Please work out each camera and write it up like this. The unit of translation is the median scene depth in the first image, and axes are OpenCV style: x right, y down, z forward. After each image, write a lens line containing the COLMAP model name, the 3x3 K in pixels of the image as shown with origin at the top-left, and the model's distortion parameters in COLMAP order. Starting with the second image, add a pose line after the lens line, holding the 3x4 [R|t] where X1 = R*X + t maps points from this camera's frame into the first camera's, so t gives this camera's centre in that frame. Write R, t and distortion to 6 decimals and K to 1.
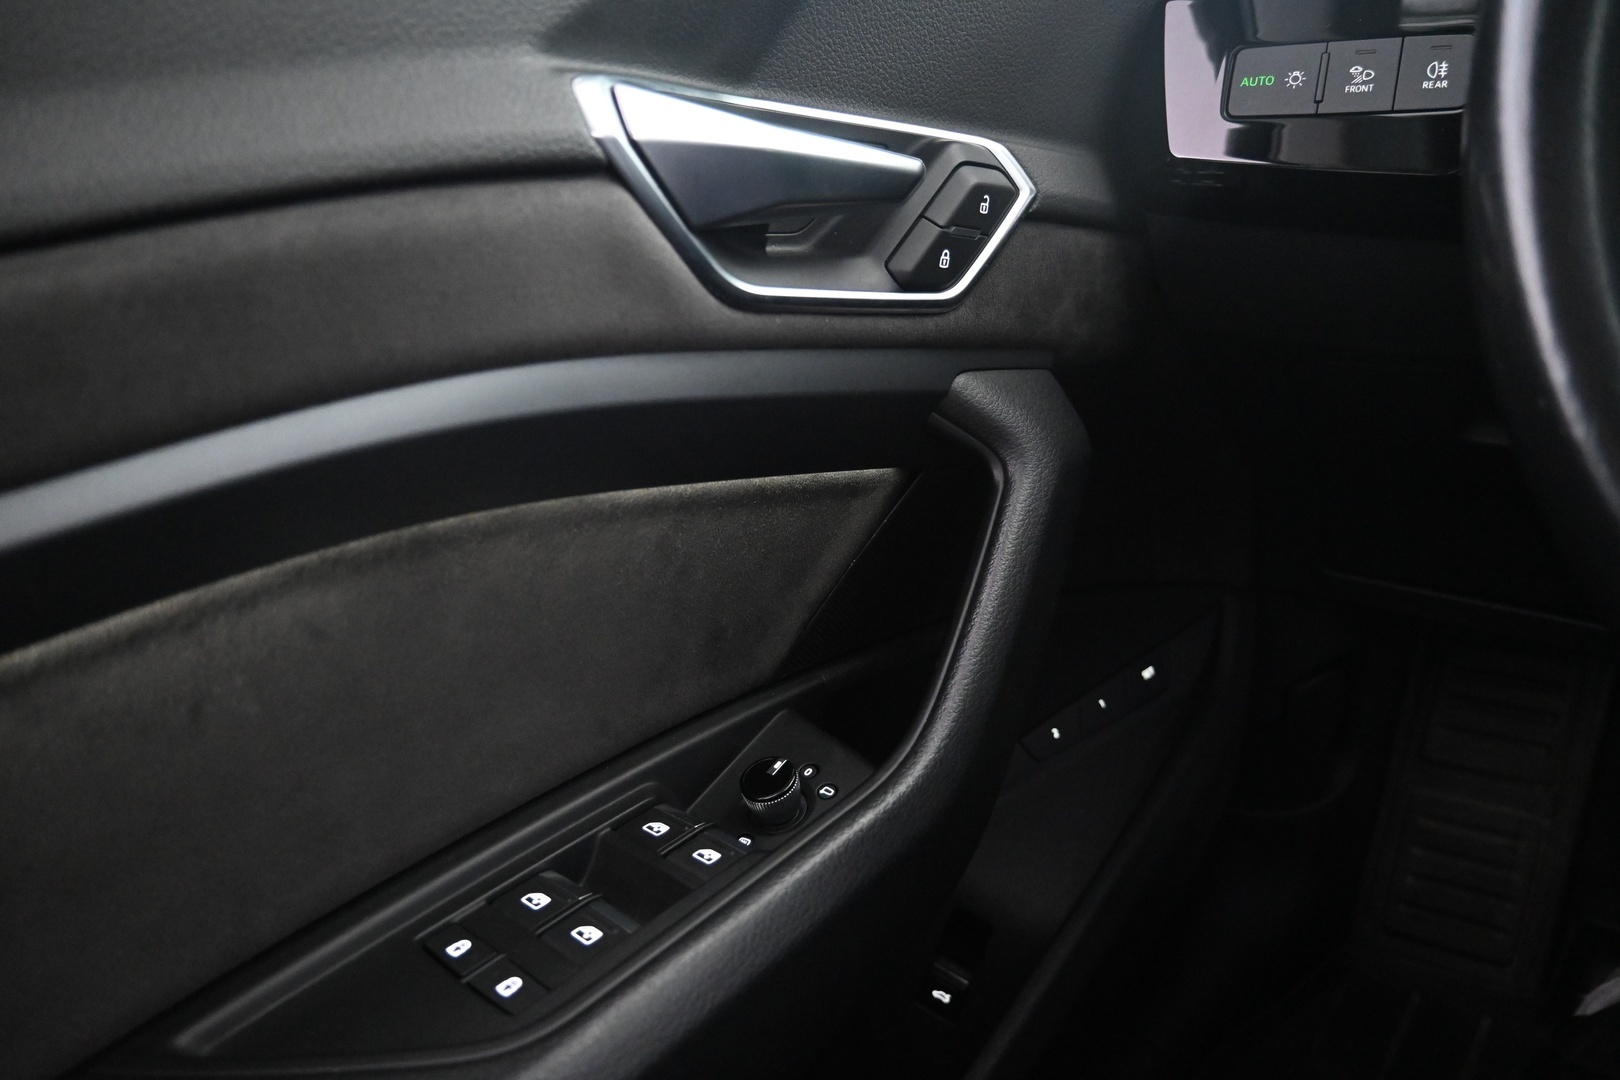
lens RADIAL K [[1125.6, 0, 809.3], [0, 1125.6, 542.5], [0, 0, 1]] dist [0.006260, -0.008600]
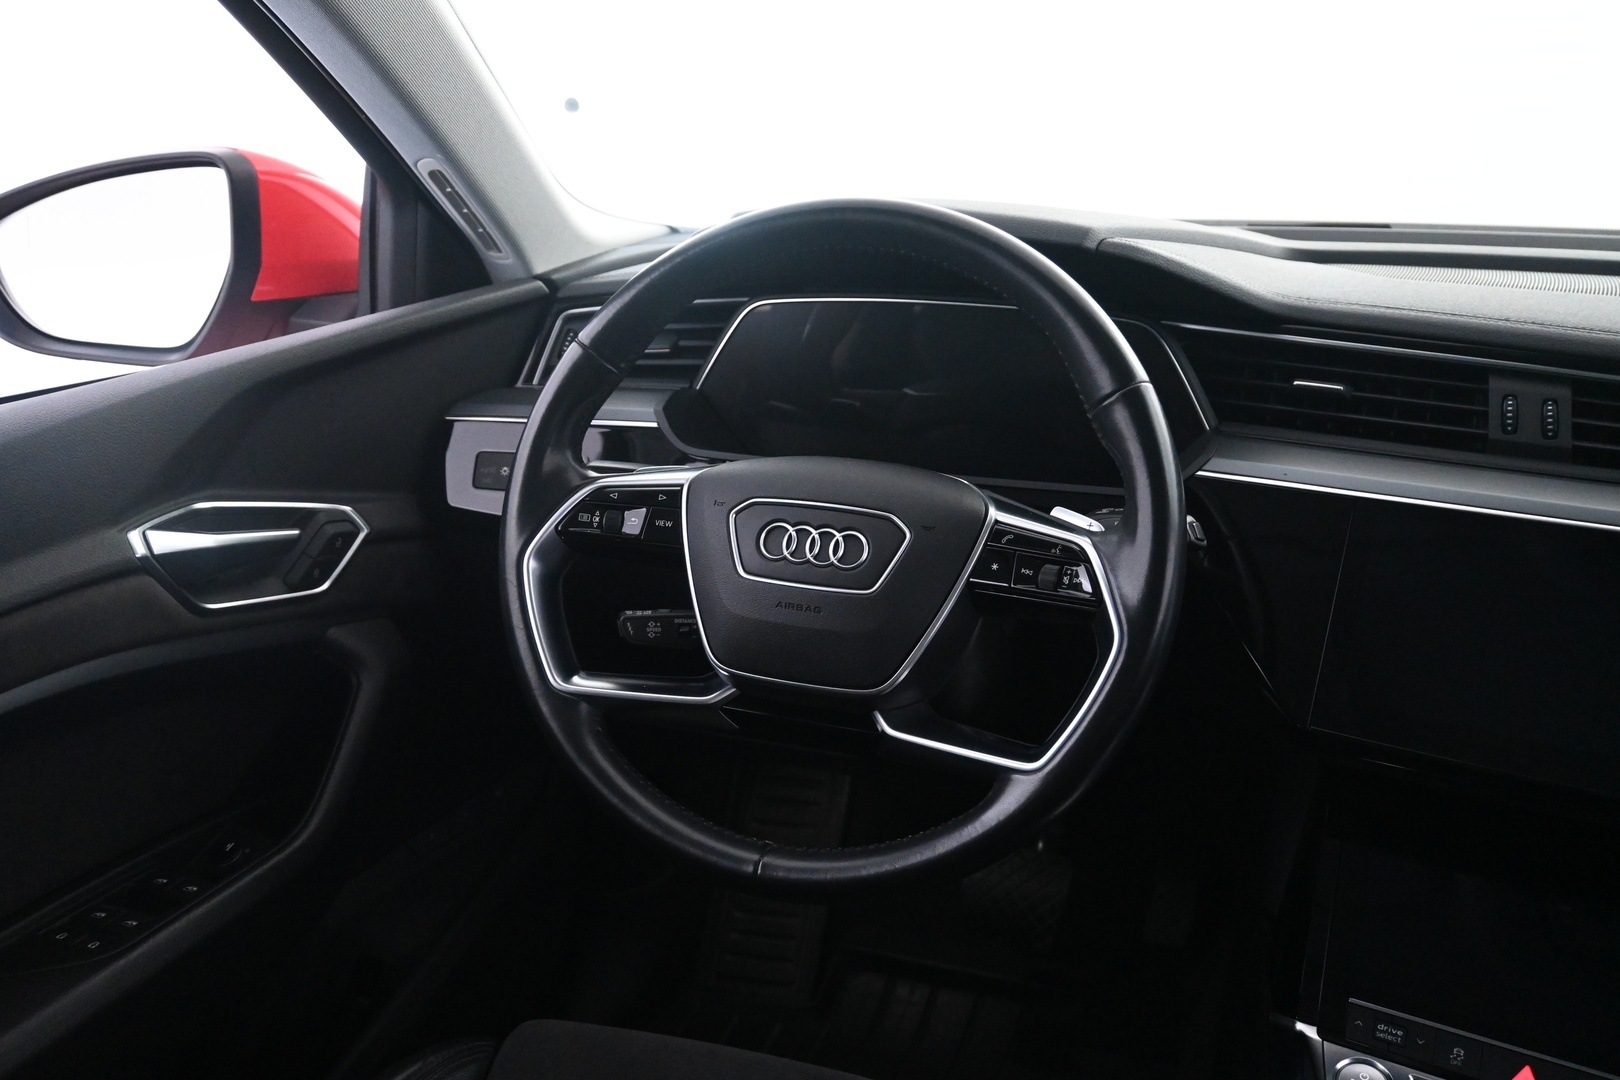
lens RADIAL K [[1428.7, 0, 802.1], [0, 1428.7, 535.5], [0, 0, 1]] dist [0.009722, 0.005446]
pose [[0.939710, -0.021628, 0.341287, 0.065123], [0.057126, 0.993903, -0.094305, -0.033988], [-0.337166, 0.108116, 0.935217, -1.580167]]
